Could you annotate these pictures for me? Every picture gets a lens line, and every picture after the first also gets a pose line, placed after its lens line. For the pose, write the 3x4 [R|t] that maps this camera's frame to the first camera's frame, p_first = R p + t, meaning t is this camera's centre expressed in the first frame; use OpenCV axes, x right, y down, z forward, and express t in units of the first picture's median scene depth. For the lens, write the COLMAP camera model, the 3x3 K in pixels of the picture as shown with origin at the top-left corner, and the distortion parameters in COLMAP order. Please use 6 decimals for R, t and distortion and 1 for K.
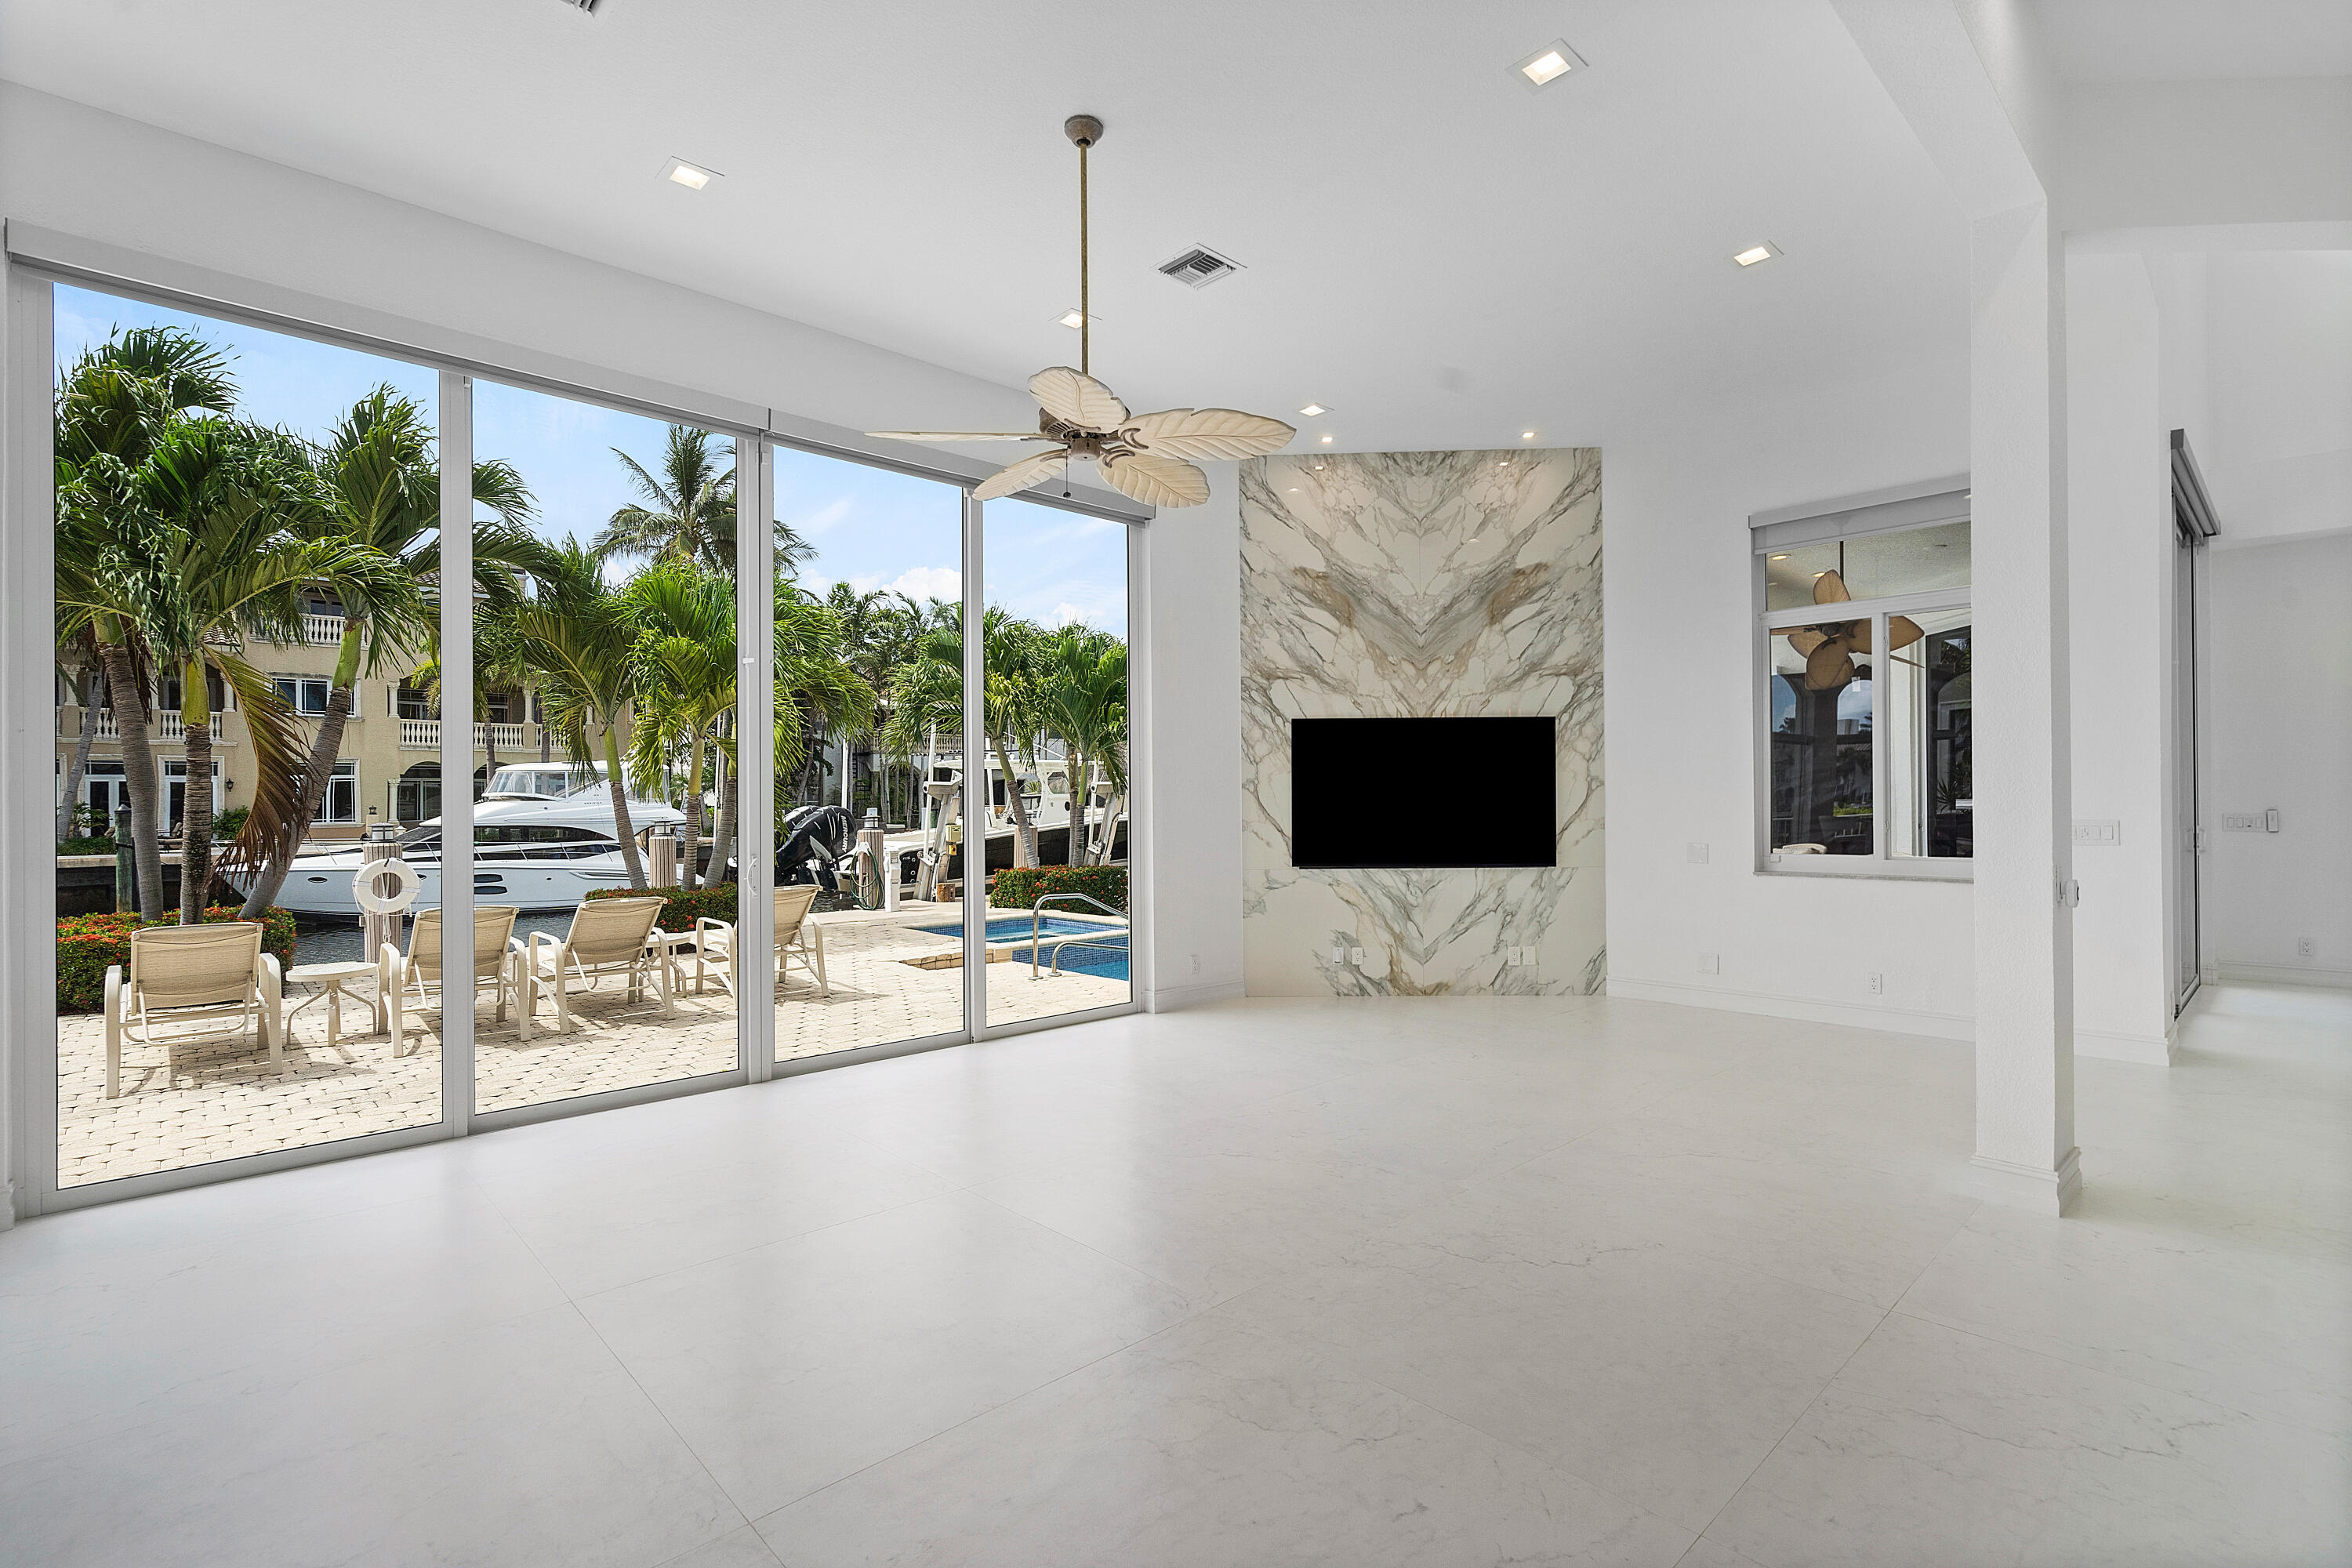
lens RADIAL K [[1095.3, 0, 1168.1], [0, 1095.3, 798.1], [0, 0, 1]] dist [0.007287, 0.000732]
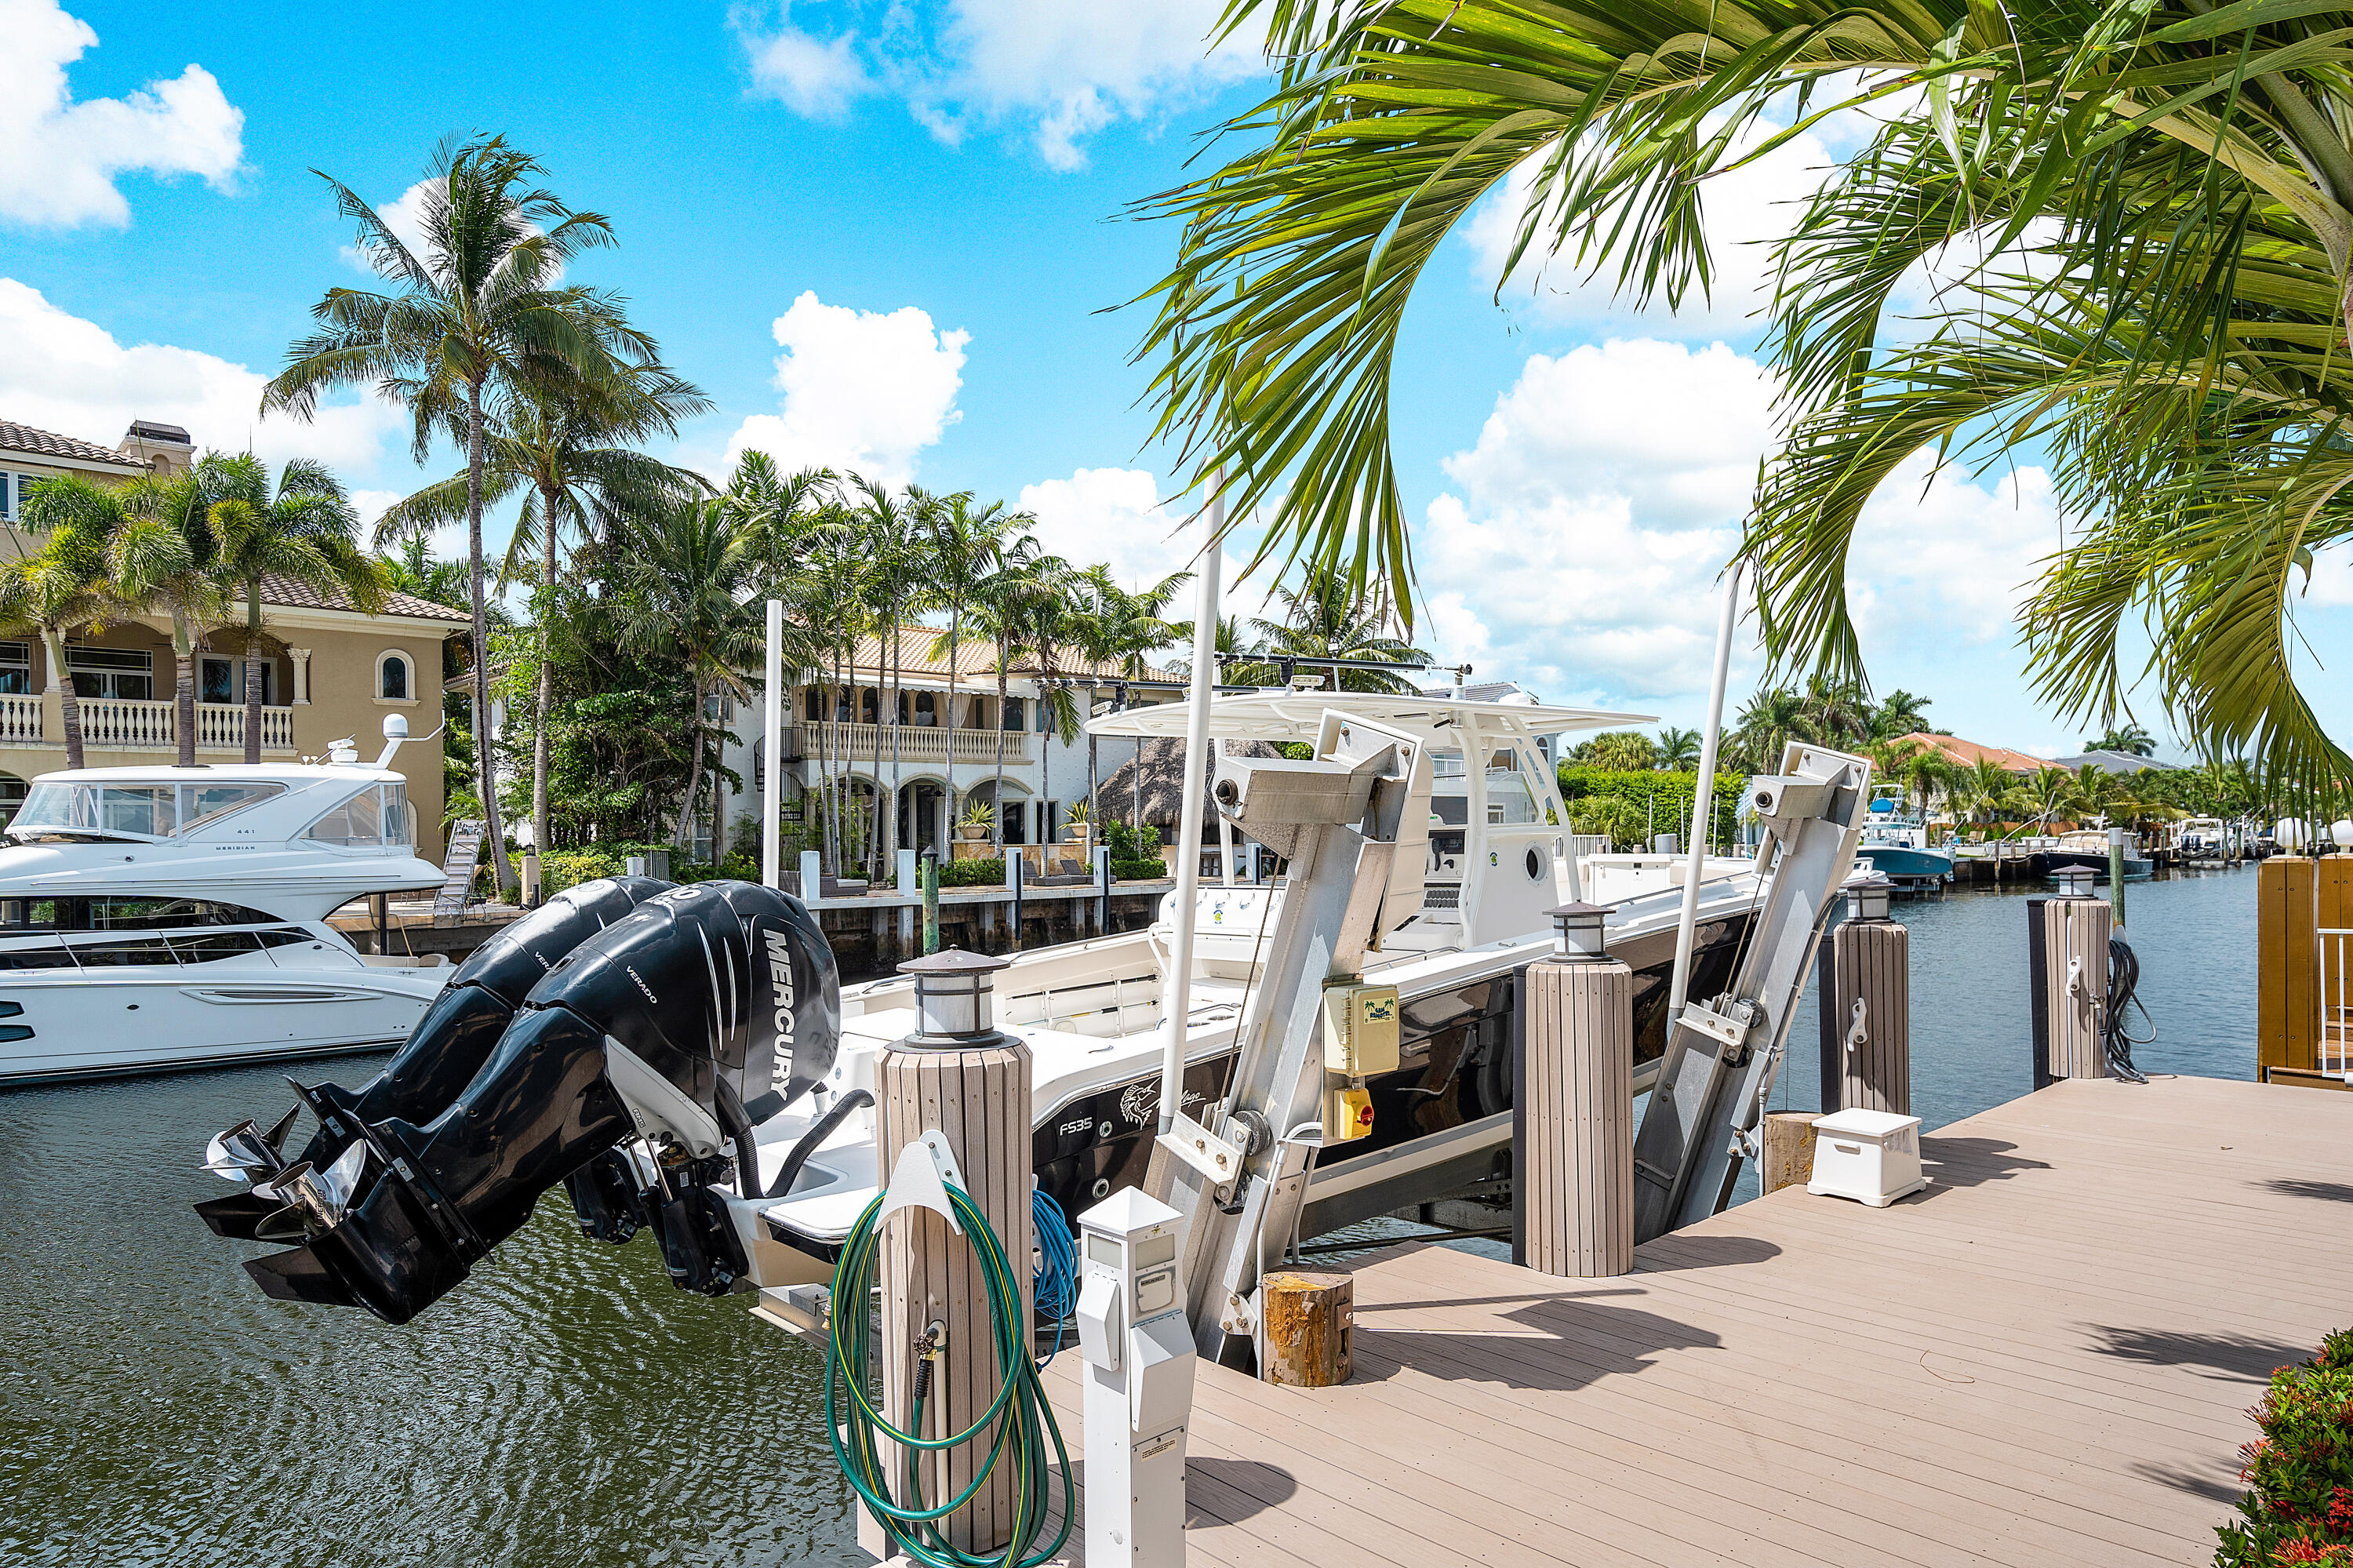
lens RADIAL K [[1406.8, 0, 1194.8], [0, 1406.8, 817.0], [0, 0, 1]] dist [0.037820, -0.000171]
pose [[0.999912, -0.003758, 0.012719, -0.278356], [0.003868, 0.999956, -0.008592, -0.003751], [-0.012687, 0.008641, 0.999882, 0.926734]]
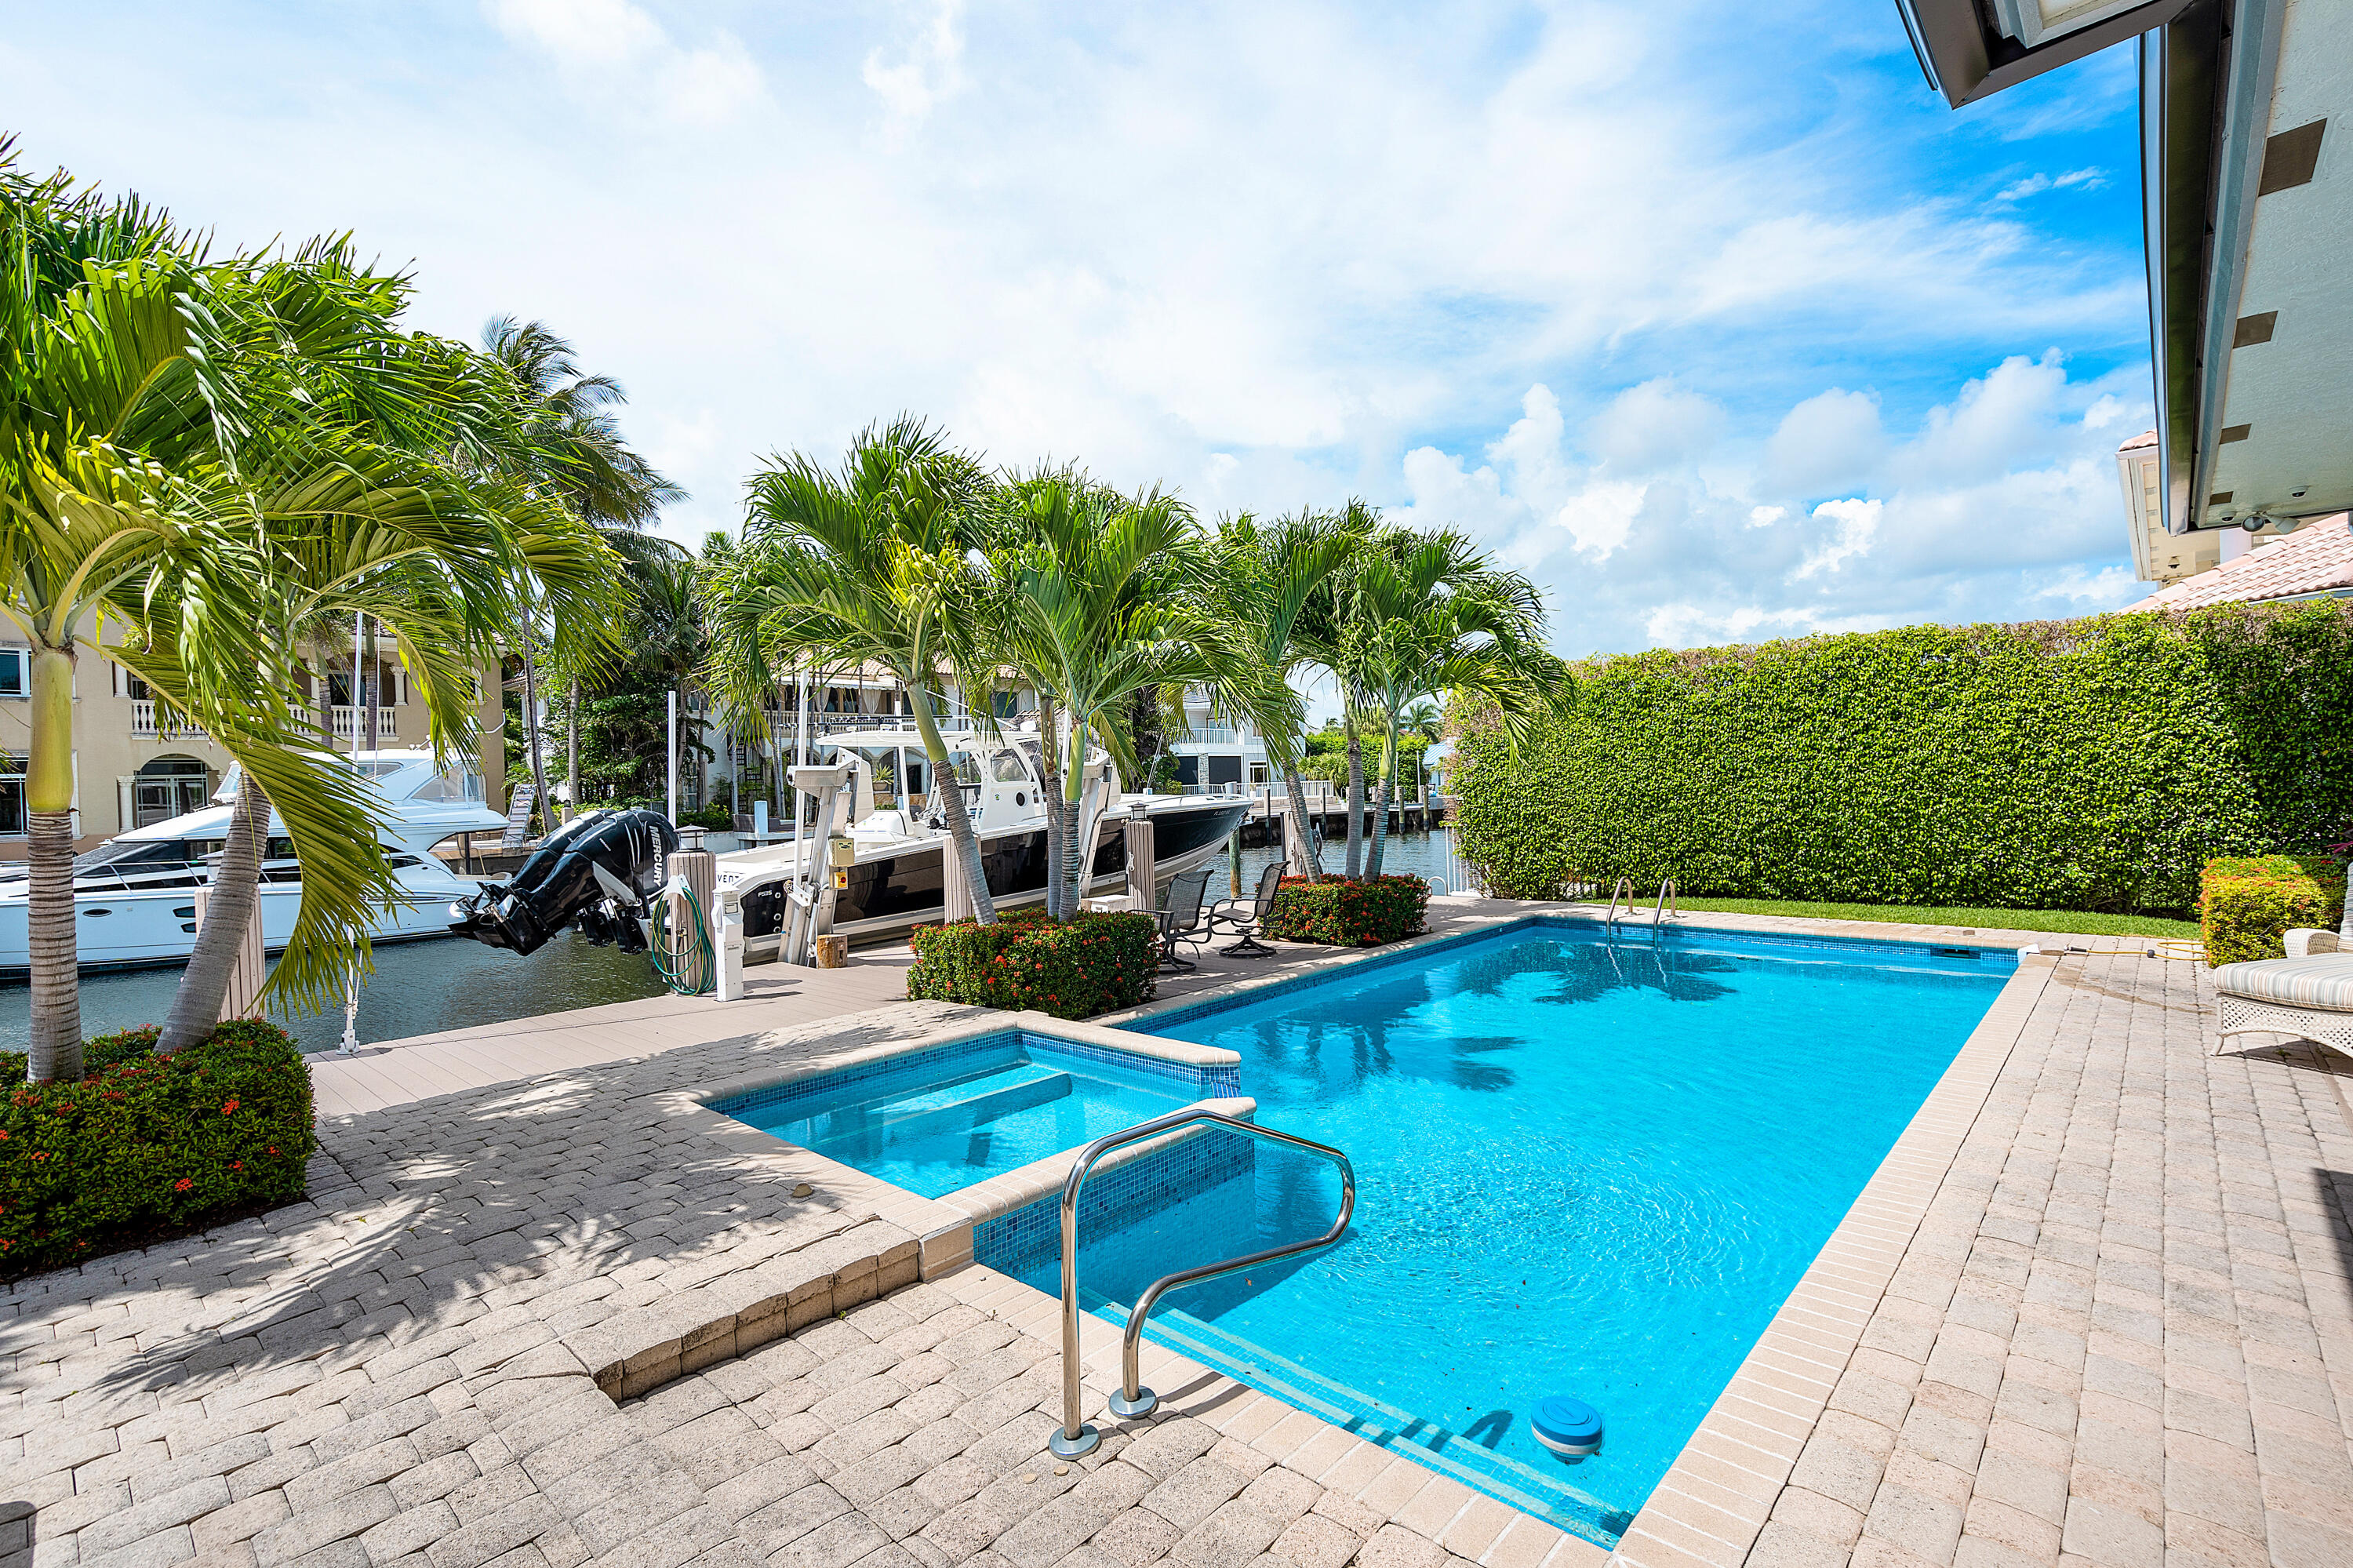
lens RADIAL K [[1095.8, 0, 1168.6], [0, 1095.8, 798.1], [0, 0, 1]] dist [0.007287, 0.000732]
pose [[0.996982, -0.020133, 0.074971, -0.078212], [0.018885, 0.999672, 0.017324, -0.005185], [-0.075295, -0.015856, 0.997035, 0.489777]]
